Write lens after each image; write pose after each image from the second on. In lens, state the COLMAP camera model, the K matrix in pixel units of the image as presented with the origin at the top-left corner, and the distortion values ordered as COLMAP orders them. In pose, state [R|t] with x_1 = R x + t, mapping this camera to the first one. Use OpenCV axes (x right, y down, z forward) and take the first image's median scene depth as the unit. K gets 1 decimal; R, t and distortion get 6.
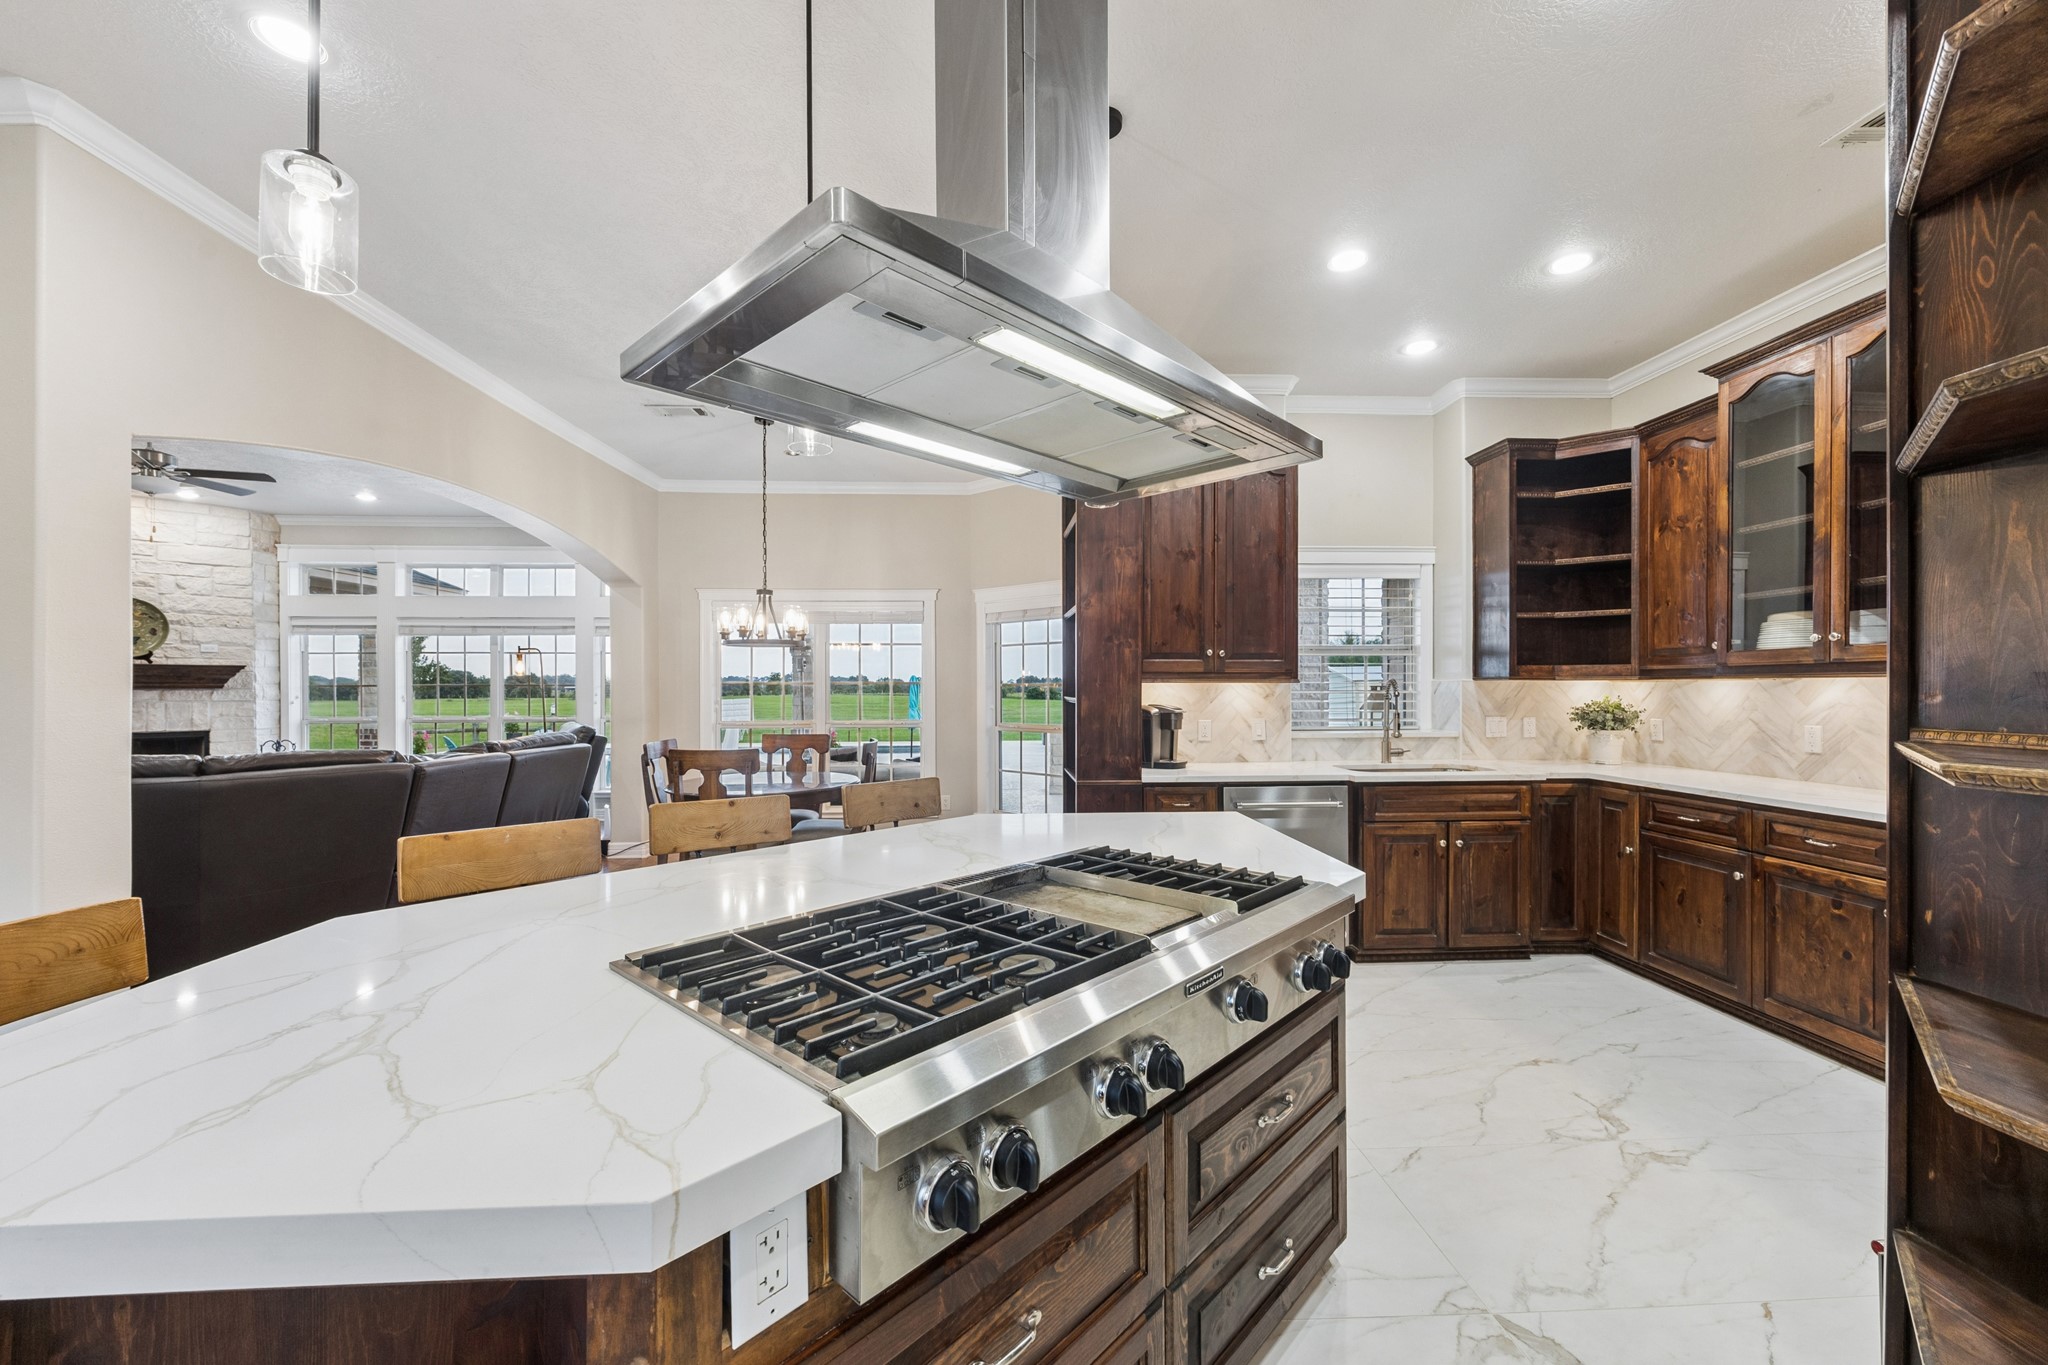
lens RADIAL K [[795.1, 0, 1019.6], [0, 795.1, 691.1], [0, 0, 1]] dist [-0.009818, -0.000135]
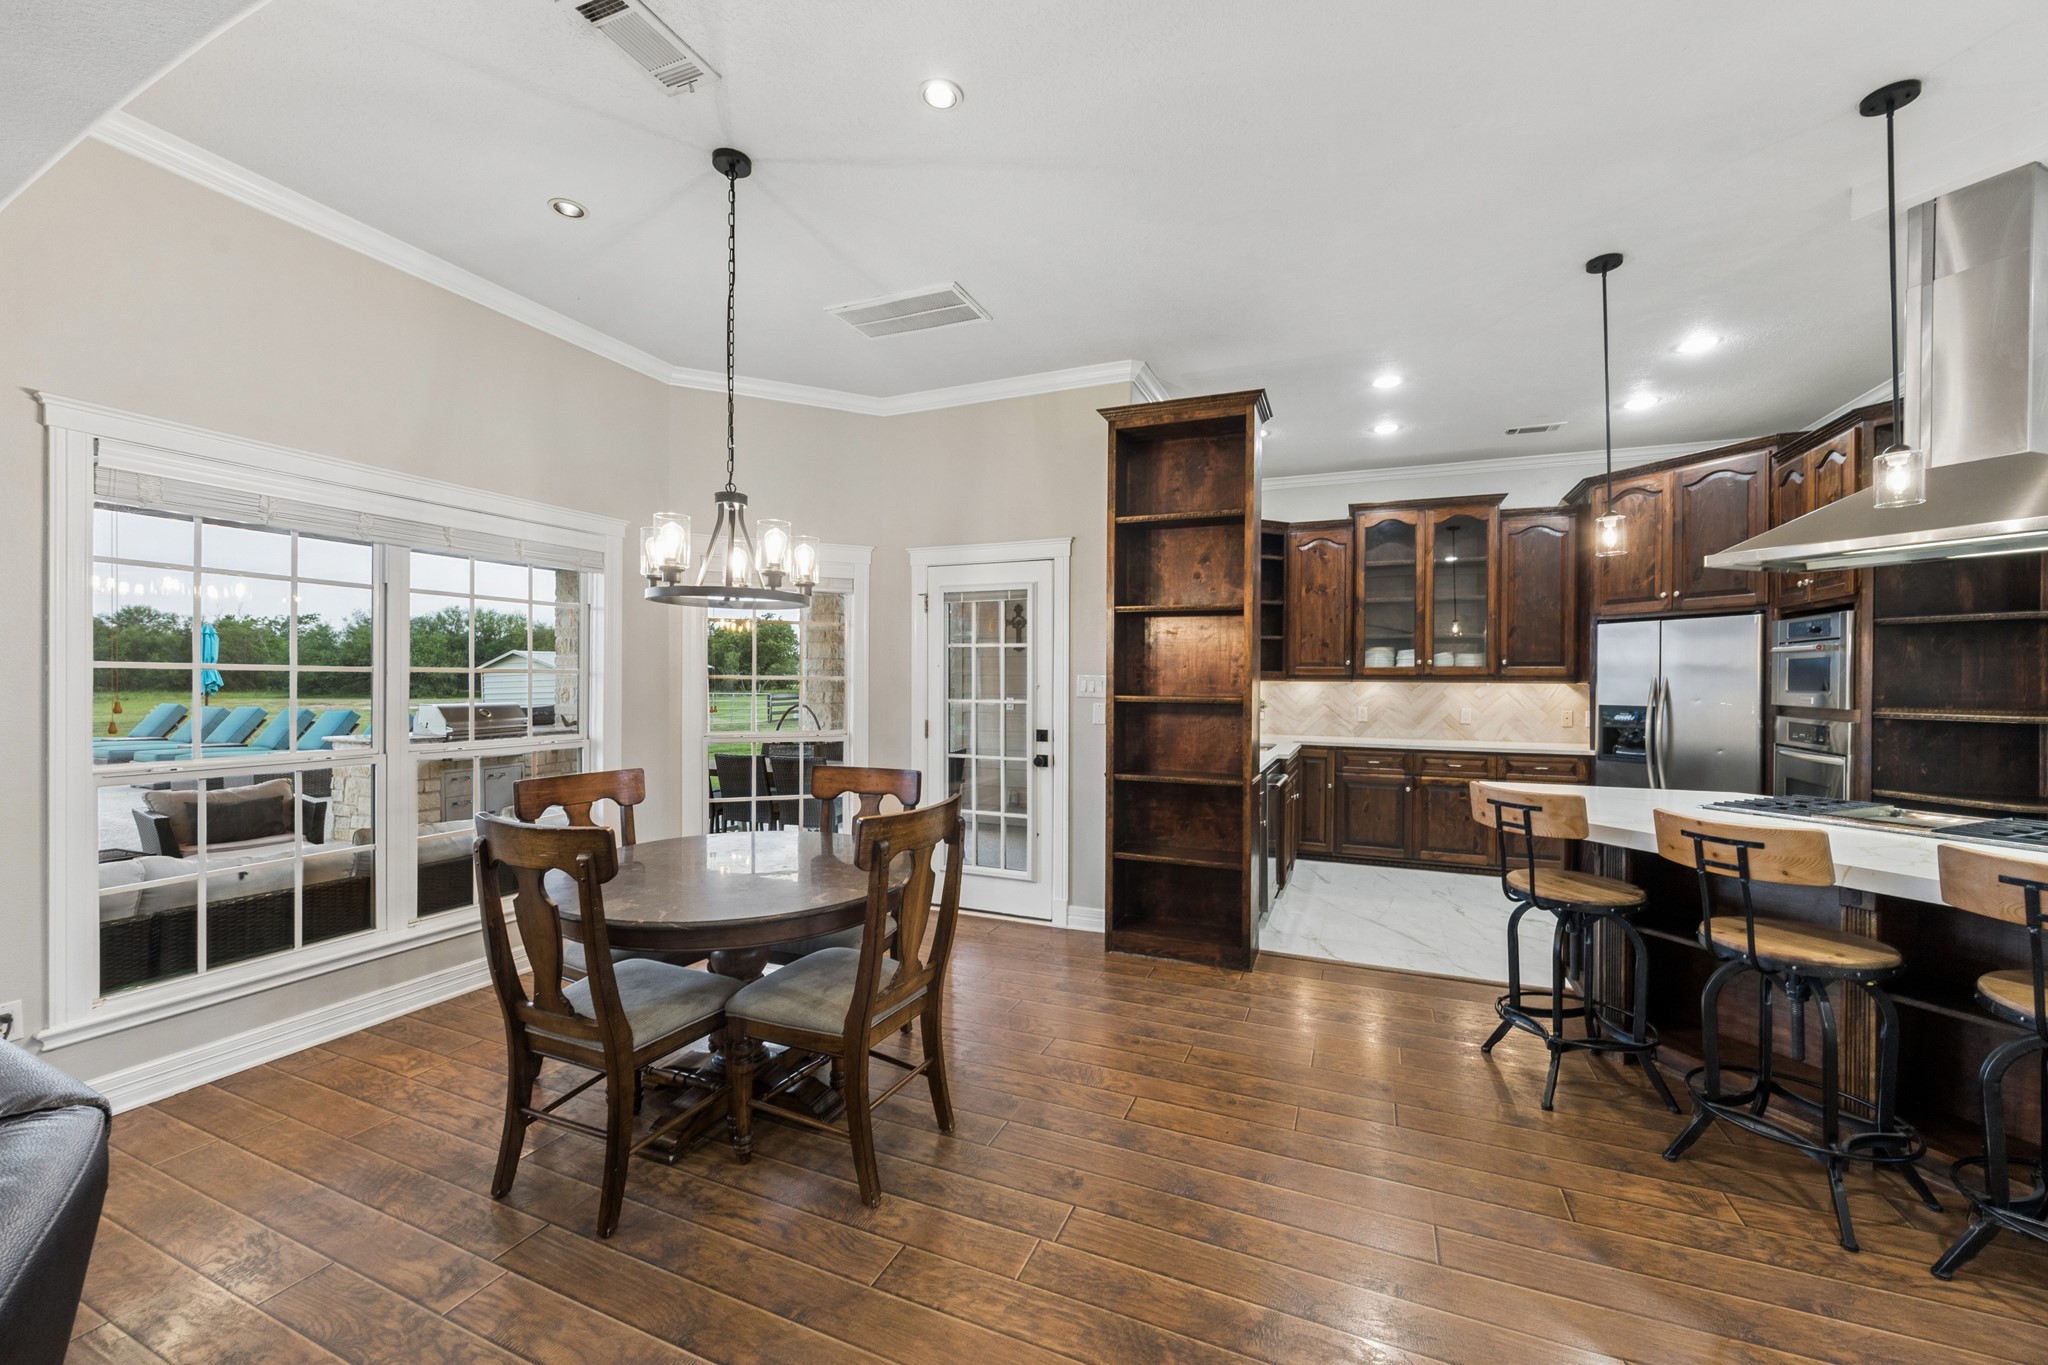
lens RADIAL K [[784.8, 0, 1031.7], [0, 784.8, 683.4], [0, 0, 1]] dist [-0.002241, 0.000079]
pose [[0.436222, 0.001384, 0.899838, -0.935182], [-0.005829, 0.999982, 0.001288, -0.009529], [-0.899820, -0.005807, 0.436222, 0.819813]]
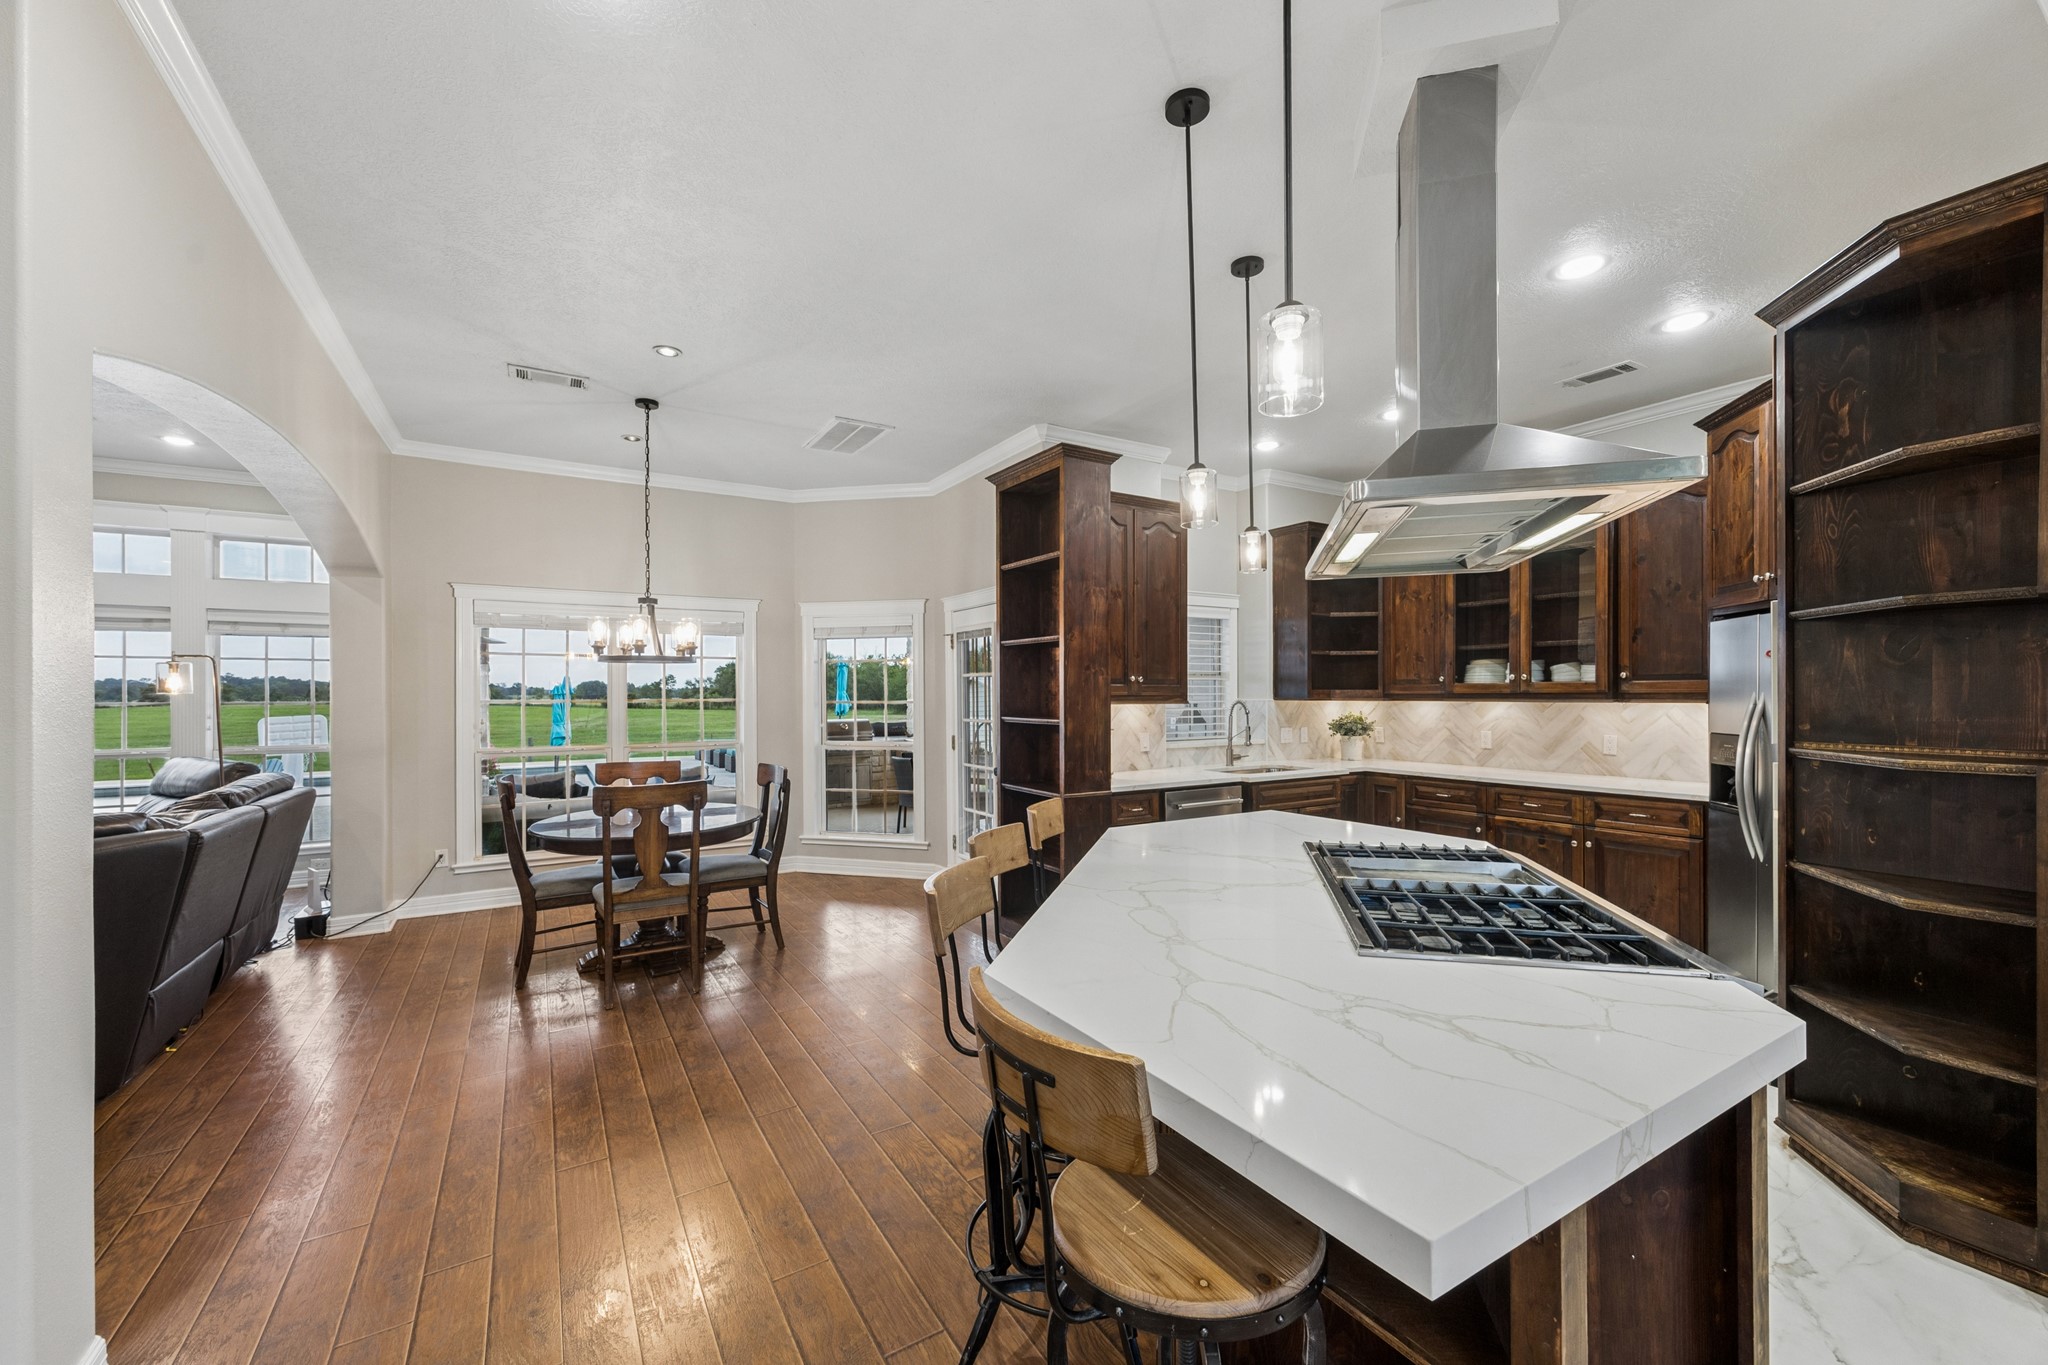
lens RADIAL K [[805.8, 0, 1026.7], [0, 805.8, 696.3], [0, 0, 1]] dist [-0.000789, 0.000073]
pose [[0.875353, -0.001548, 0.483482, -0.519339], [0.002602, 0.999995, -0.001509, -0.023081], [-0.483477, 0.002579, 0.875353, 0.035915]]
